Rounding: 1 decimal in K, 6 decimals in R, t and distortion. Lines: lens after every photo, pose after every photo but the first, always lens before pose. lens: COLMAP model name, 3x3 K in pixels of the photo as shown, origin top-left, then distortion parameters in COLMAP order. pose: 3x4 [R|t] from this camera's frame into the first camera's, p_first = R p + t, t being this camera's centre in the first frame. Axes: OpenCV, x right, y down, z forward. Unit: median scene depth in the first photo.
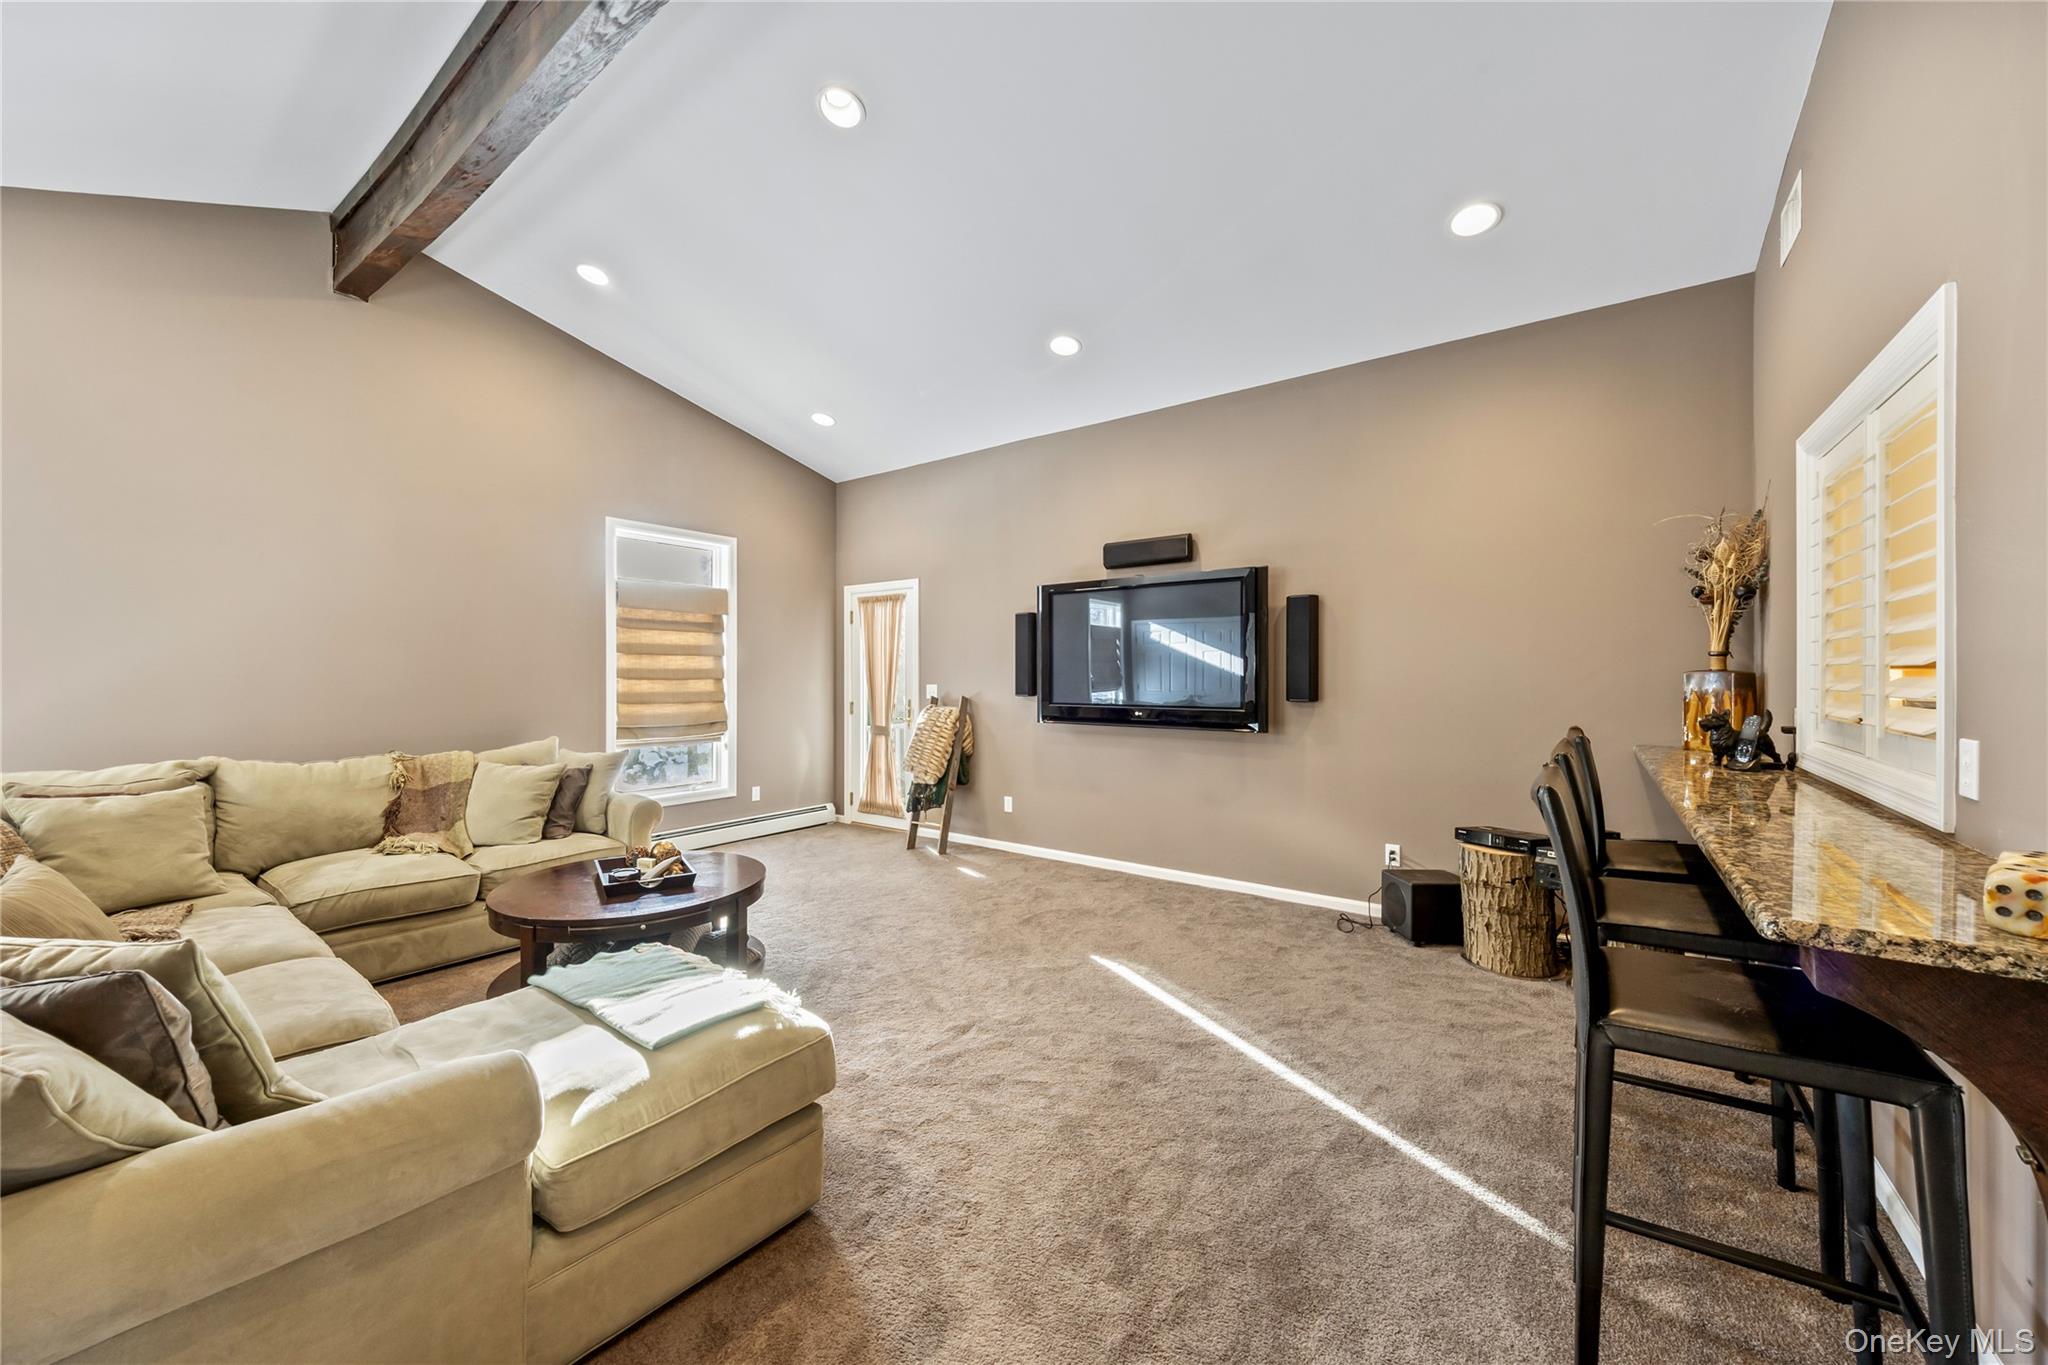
lens RADIAL K [[753.6, 0, 1008.1], [0, 753.6, 673.1], [0, 0, 1]] dist [0.000275, -0.001592]
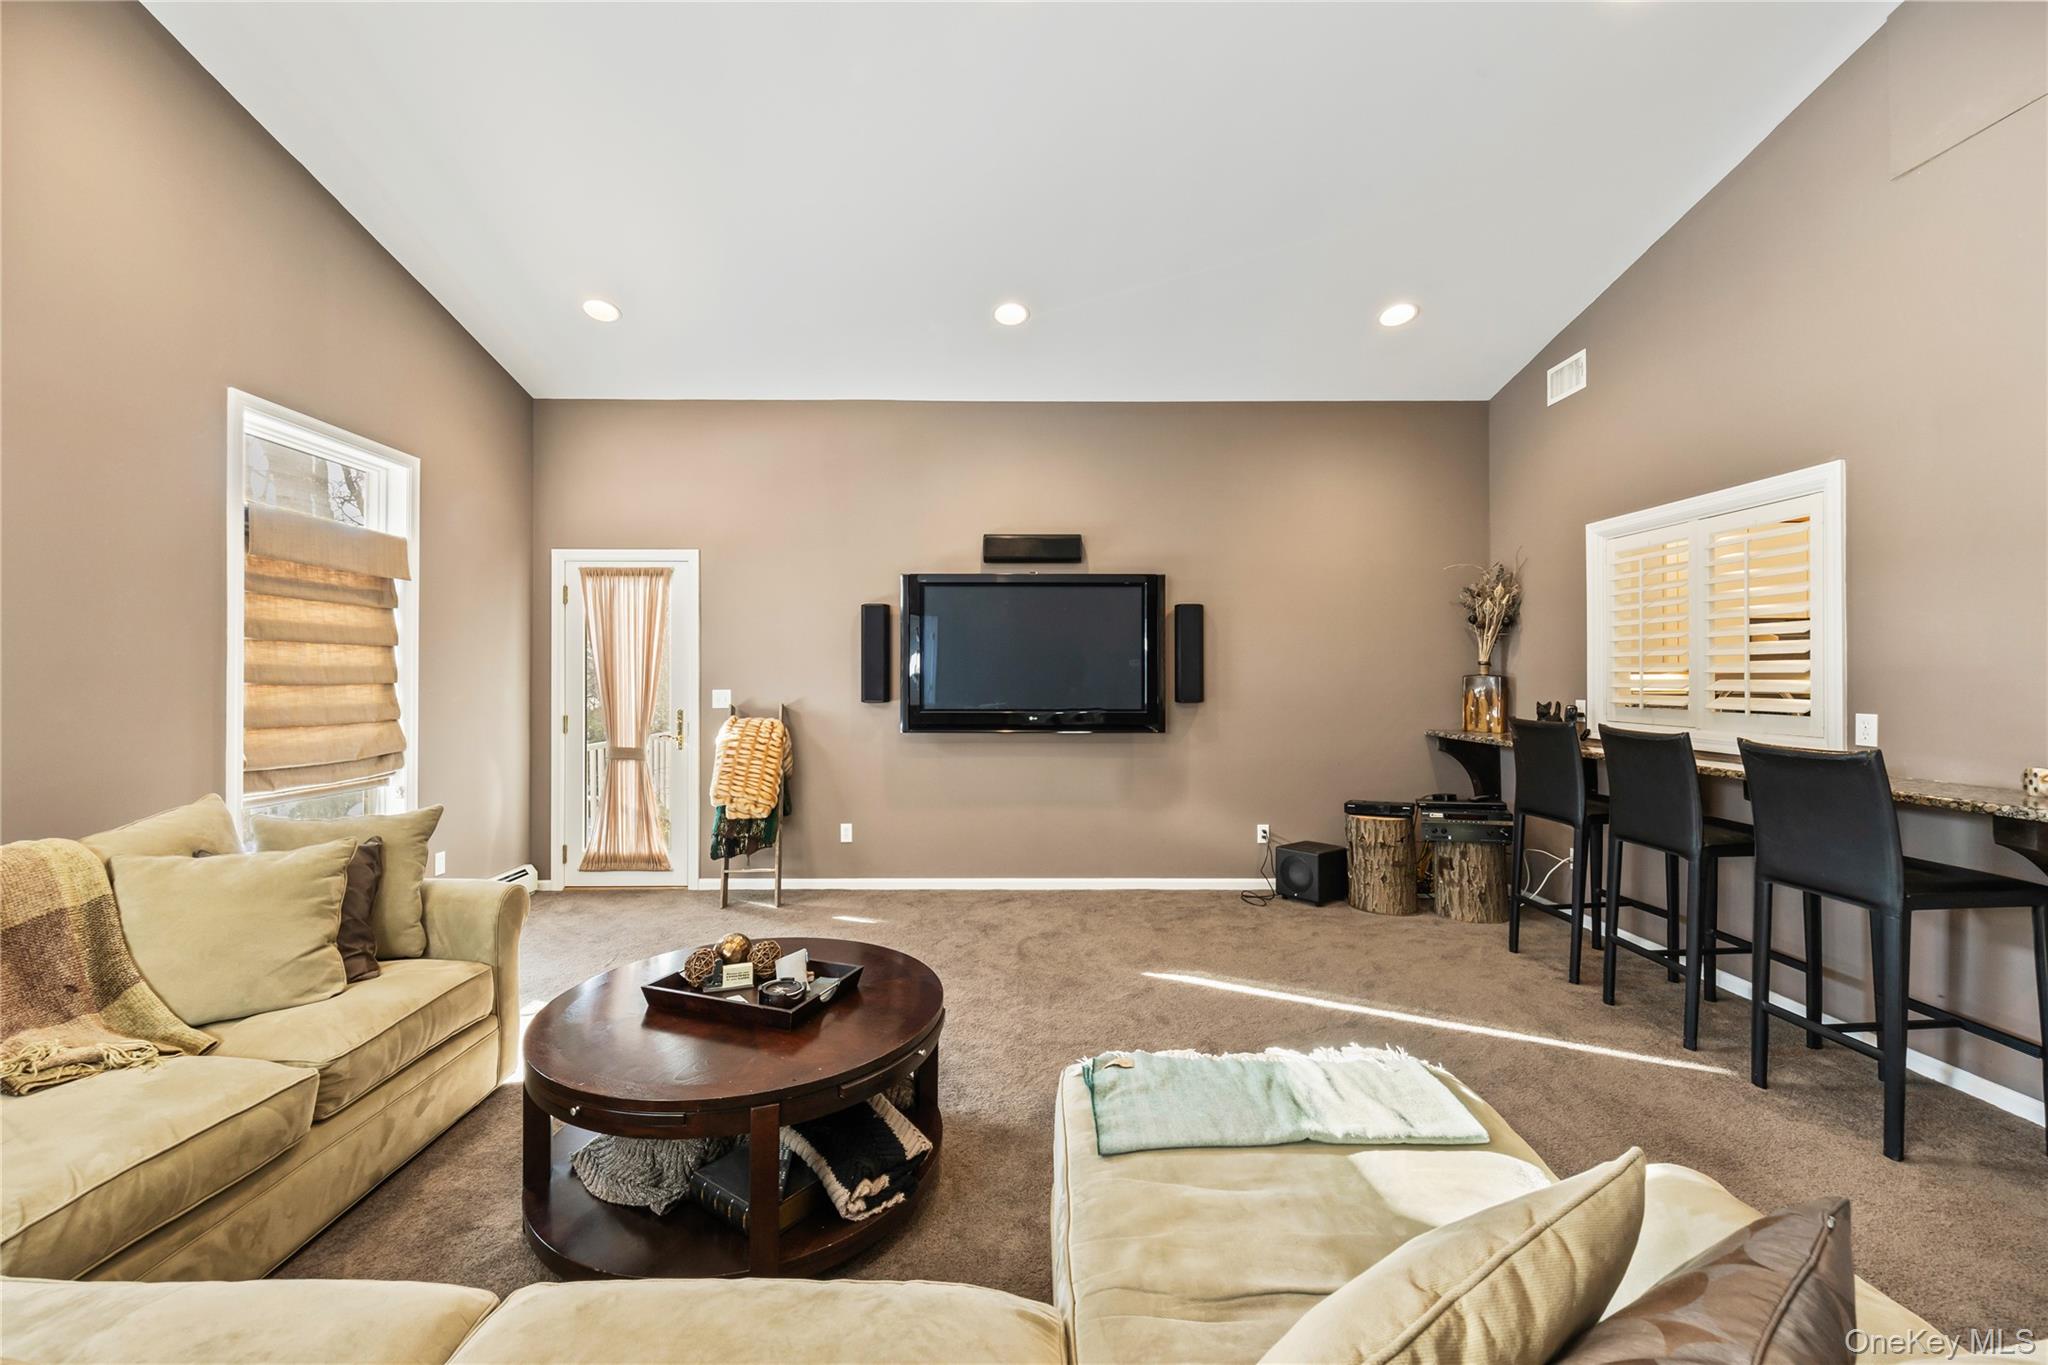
lens RADIAL K [[816.9, 0, 1011.9], [0, 816.9, 670.9], [0, 0, 1]] dist [0.000044, -0.000546]
pose [[0.797089, 0.005419, 0.603837, -0.426836], [-0.002721, 0.999982, -0.005383, -0.000330], [-0.603855, 0.002648, 0.797090, 0.183036]]
